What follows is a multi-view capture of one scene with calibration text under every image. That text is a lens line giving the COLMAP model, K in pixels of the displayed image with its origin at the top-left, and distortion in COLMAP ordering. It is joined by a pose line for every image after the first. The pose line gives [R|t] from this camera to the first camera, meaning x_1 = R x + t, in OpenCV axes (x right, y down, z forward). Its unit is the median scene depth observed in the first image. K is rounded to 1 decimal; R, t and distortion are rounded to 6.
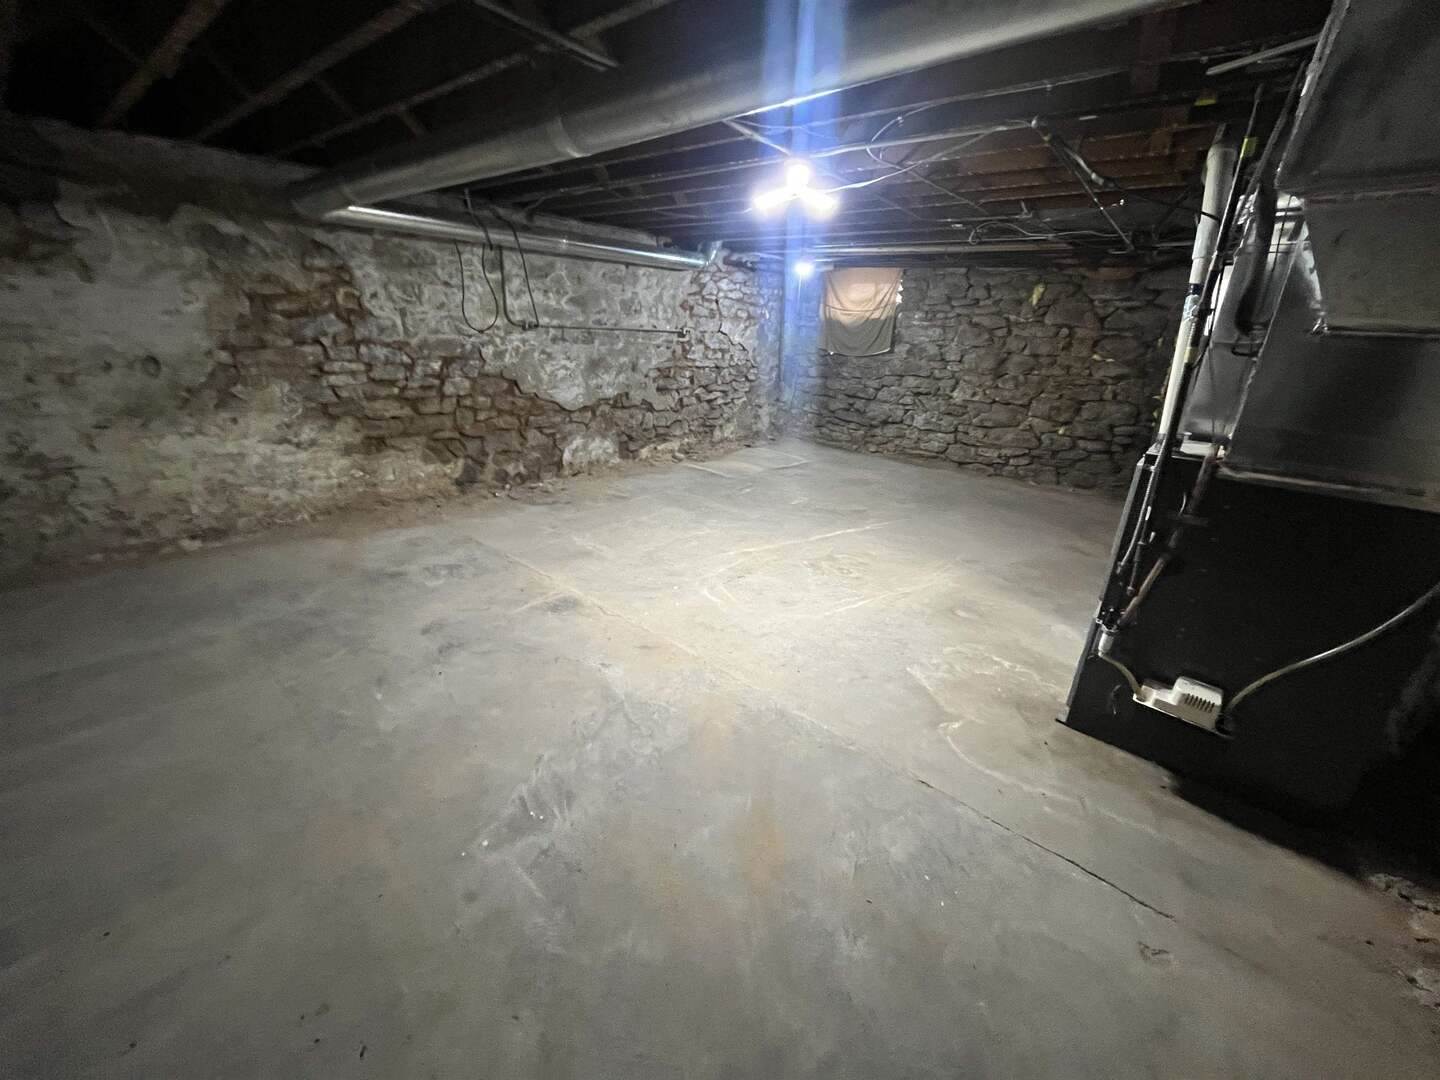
lens RADIAL K [[578.6, 0, 720.0], [0, 578.6, 540.0], [0, 0, 1]] dist [-0.003876, -0.000234]
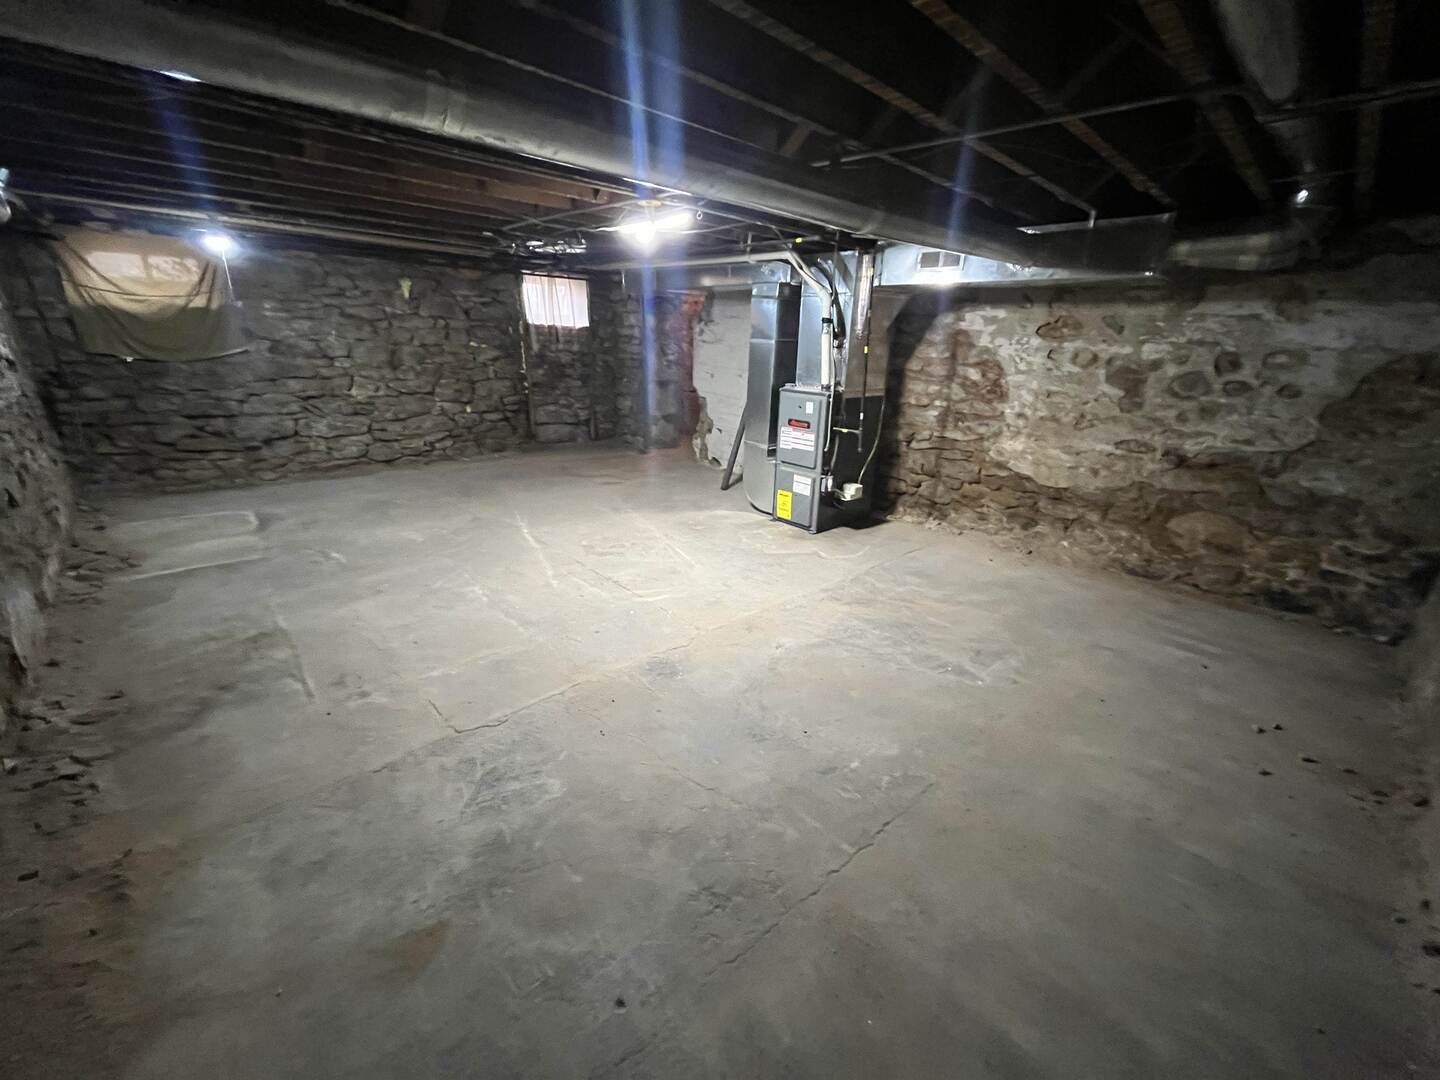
lens RADIAL K [[578.6, 0, 720.0], [0, 578.6, 540.0], [0, 0, 1]] dist [-0.003876, -0.000234]
pose [[0.110548, -0.372090, 0.921590, -0.533636], [0.324131, 0.890073, 0.320484, -0.169606], [-0.939531, 0.263287, 0.219002, 0.357134]]
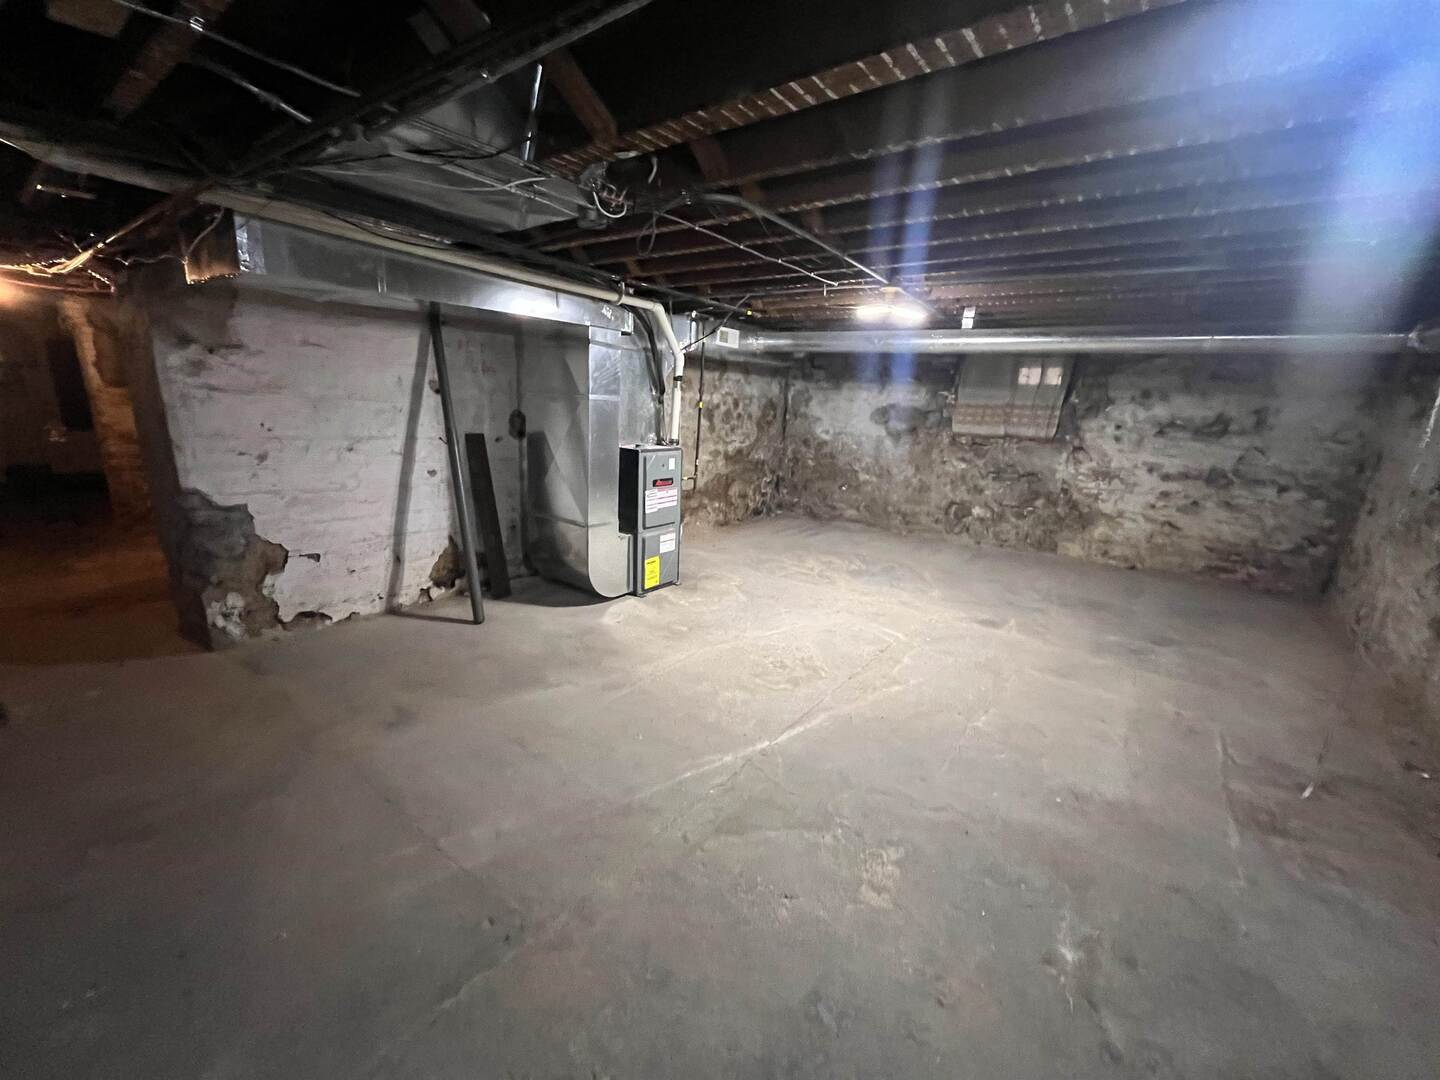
lens RADIAL K [[578.6, 0, 720.0], [0, 578.6, 540.0], [0, 0, 1]] dist [-0.003876, -0.000234]
pose [[-0.993724, -0.073789, -0.084068, 0.258865], [-0.108305, 0.822632, 0.558164, -0.392228], [0.027970, 0.563766, -0.825461, 1.061526]]
